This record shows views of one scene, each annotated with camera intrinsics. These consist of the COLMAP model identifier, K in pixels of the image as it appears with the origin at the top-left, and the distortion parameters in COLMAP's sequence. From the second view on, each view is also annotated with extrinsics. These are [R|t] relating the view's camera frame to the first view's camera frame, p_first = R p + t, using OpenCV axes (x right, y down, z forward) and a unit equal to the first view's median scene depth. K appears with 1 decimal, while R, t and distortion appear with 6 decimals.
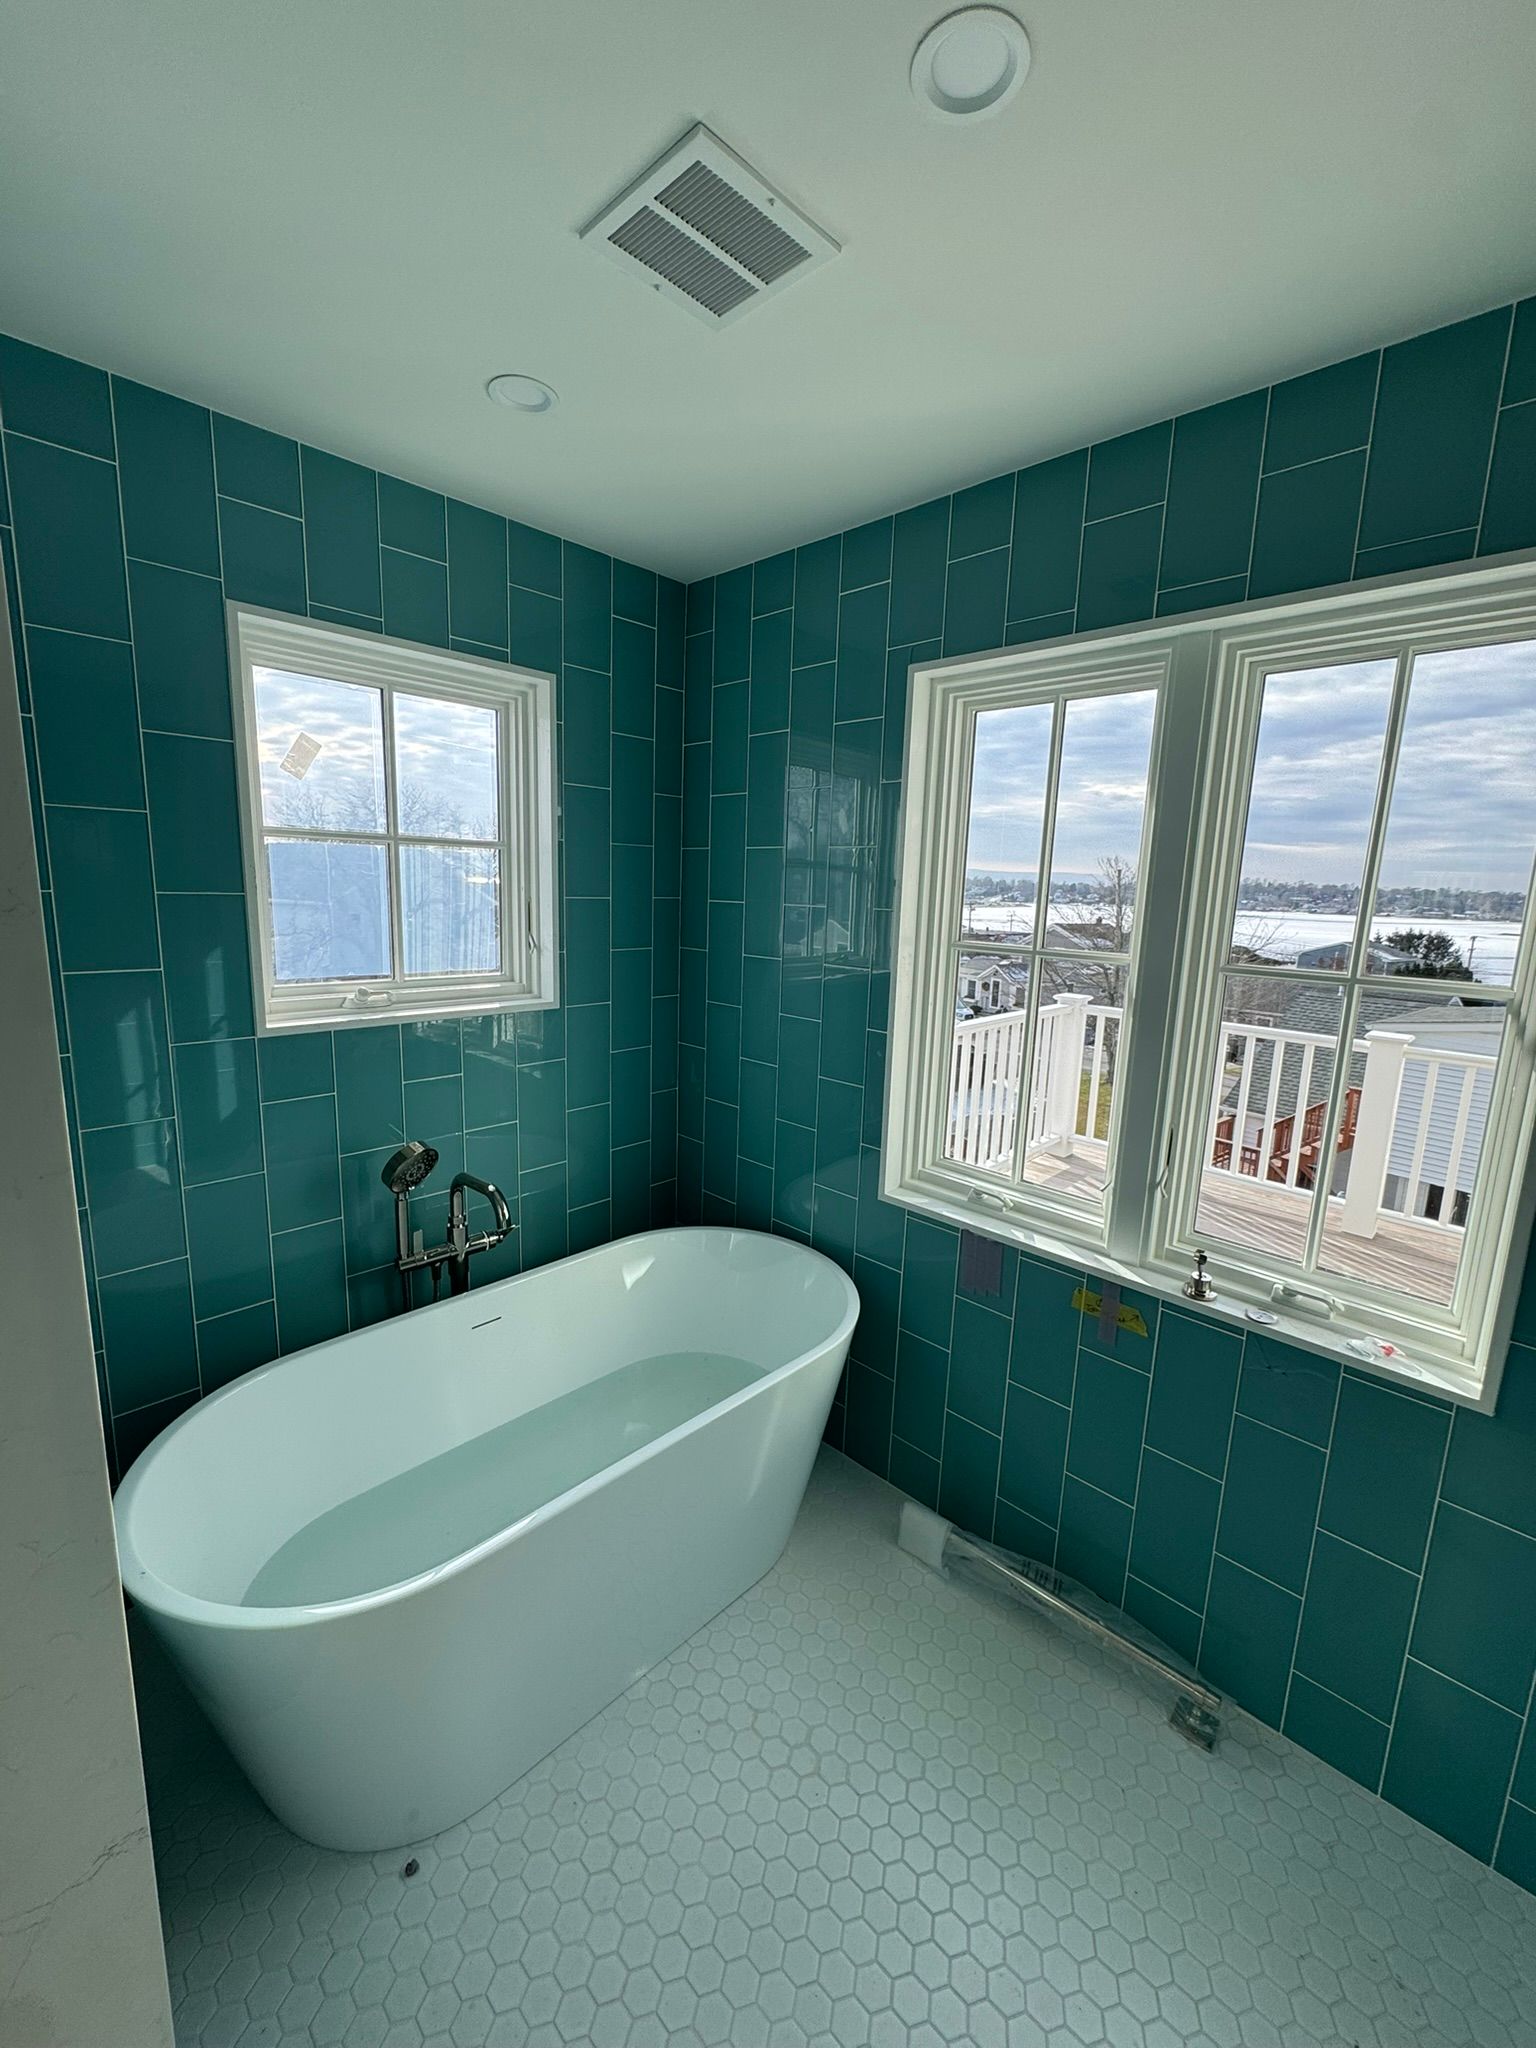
lens RADIAL K [[815.6, 0, 768.0], [0, 815.6, 1024.0], [0, 0, 1]] dist [-0.003725, -0.000108]
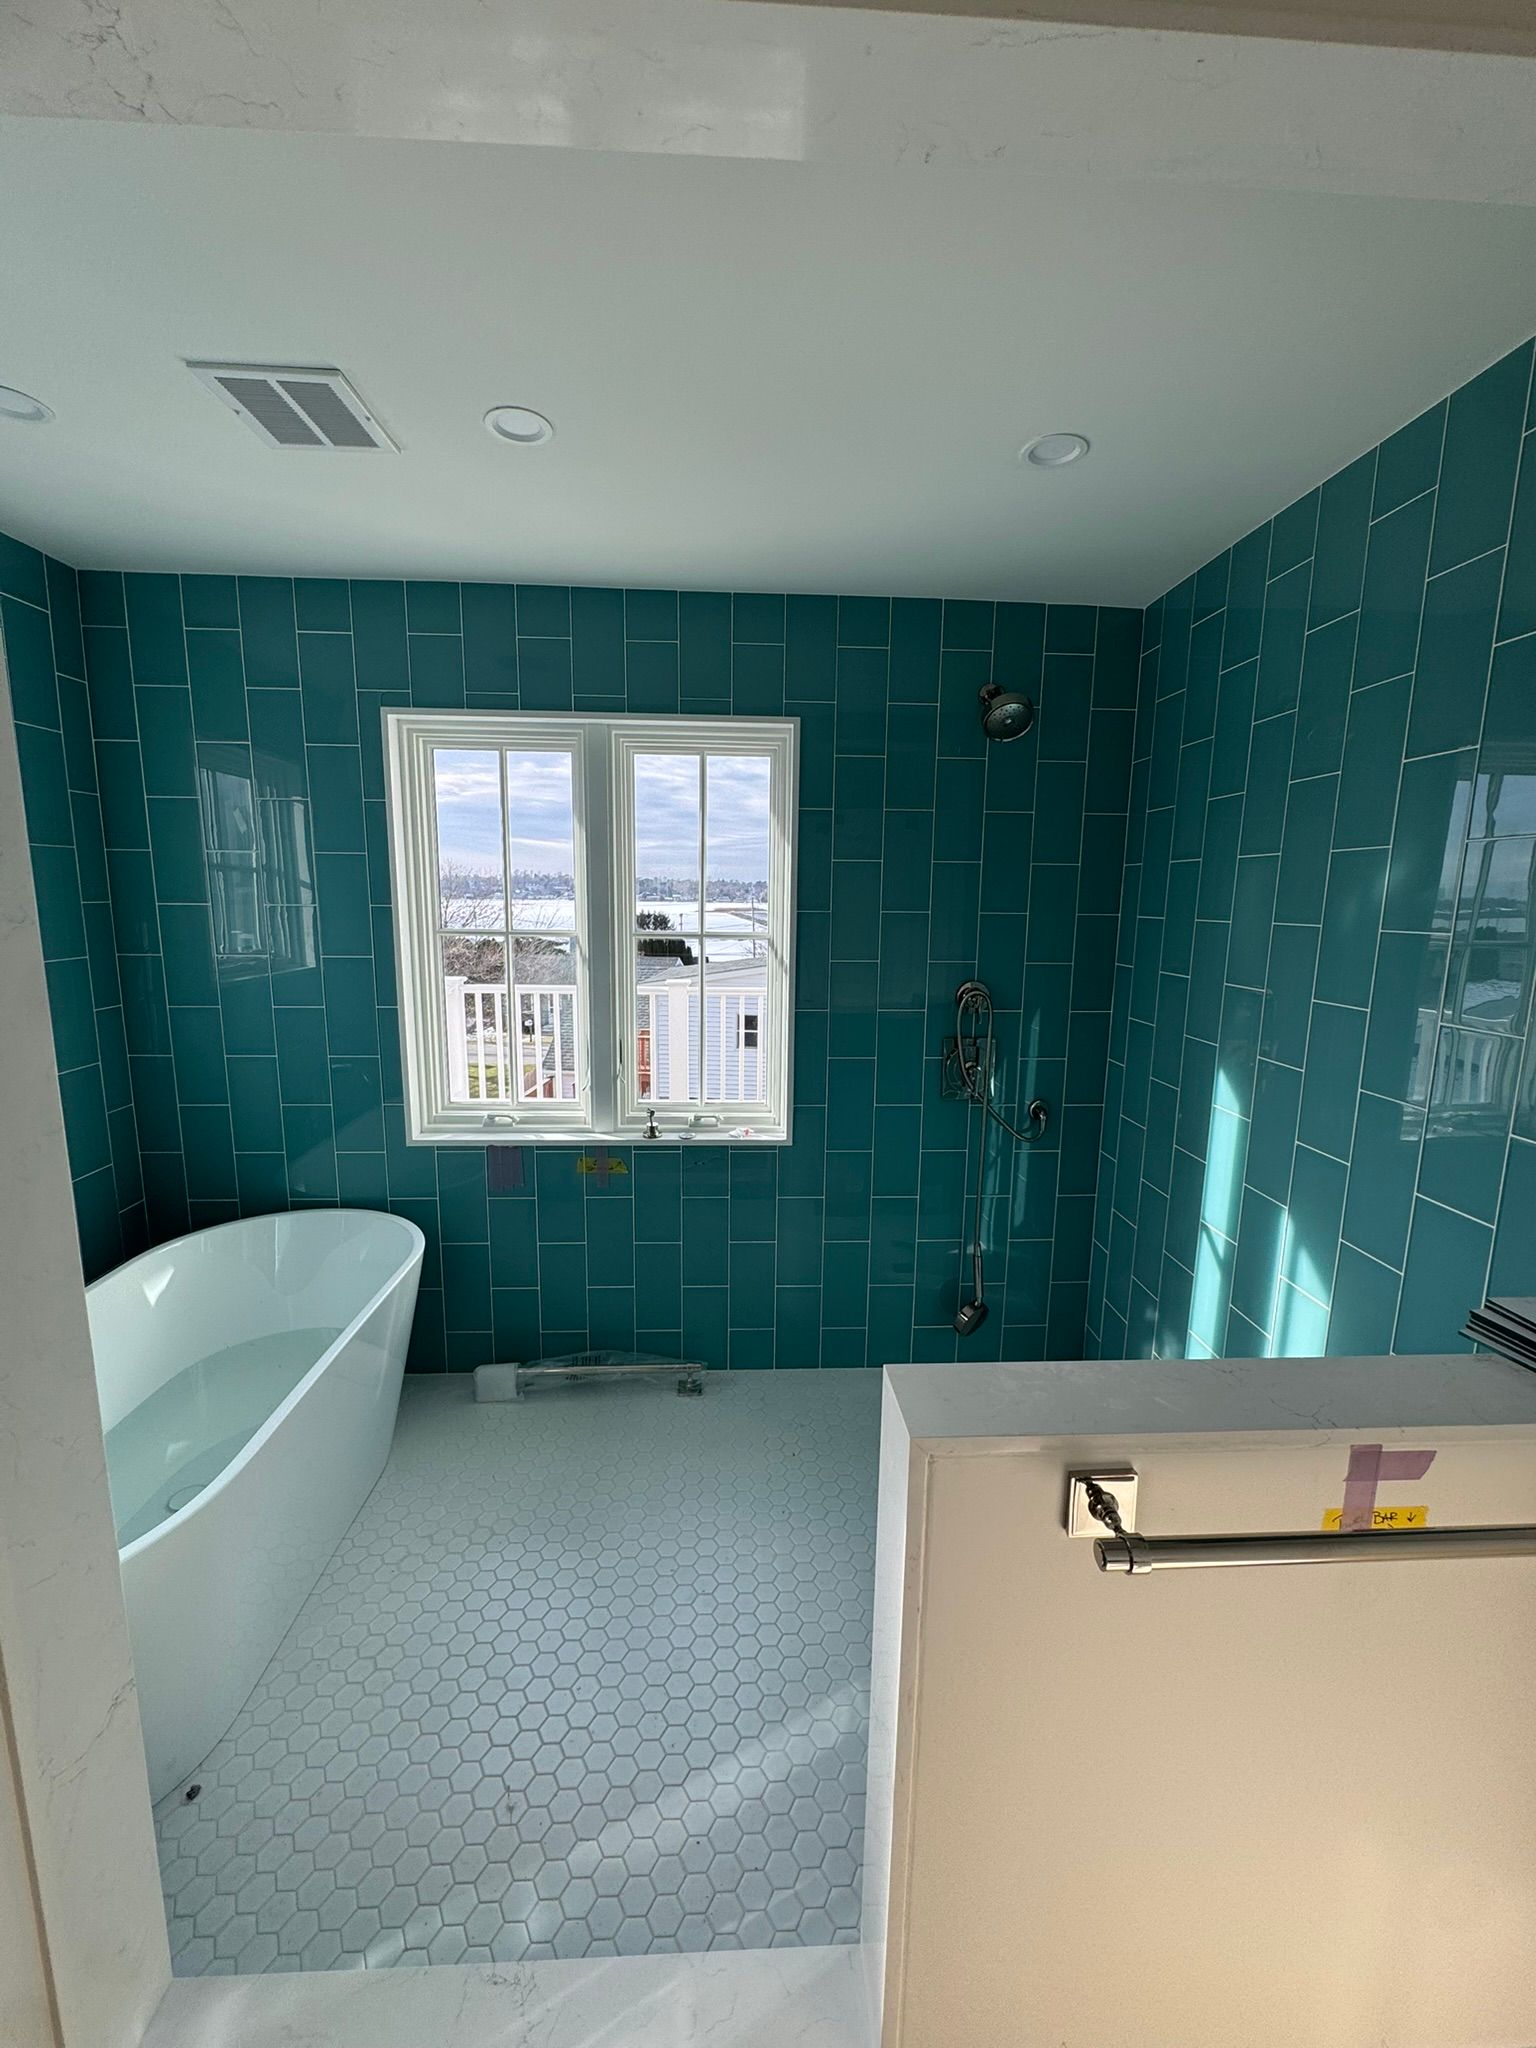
lens RADIAL K [[815.6, 0, 768.0], [0, 815.6, 1024.0], [0, 0, 1]] dist [-0.003725, -0.000108]
pose [[0.682384, -0.139121, 0.717633, -0.417810], [0.132706, 0.988986, 0.065538, 0.034972], [-0.718847, 0.050512, 0.693331, -0.279442]]
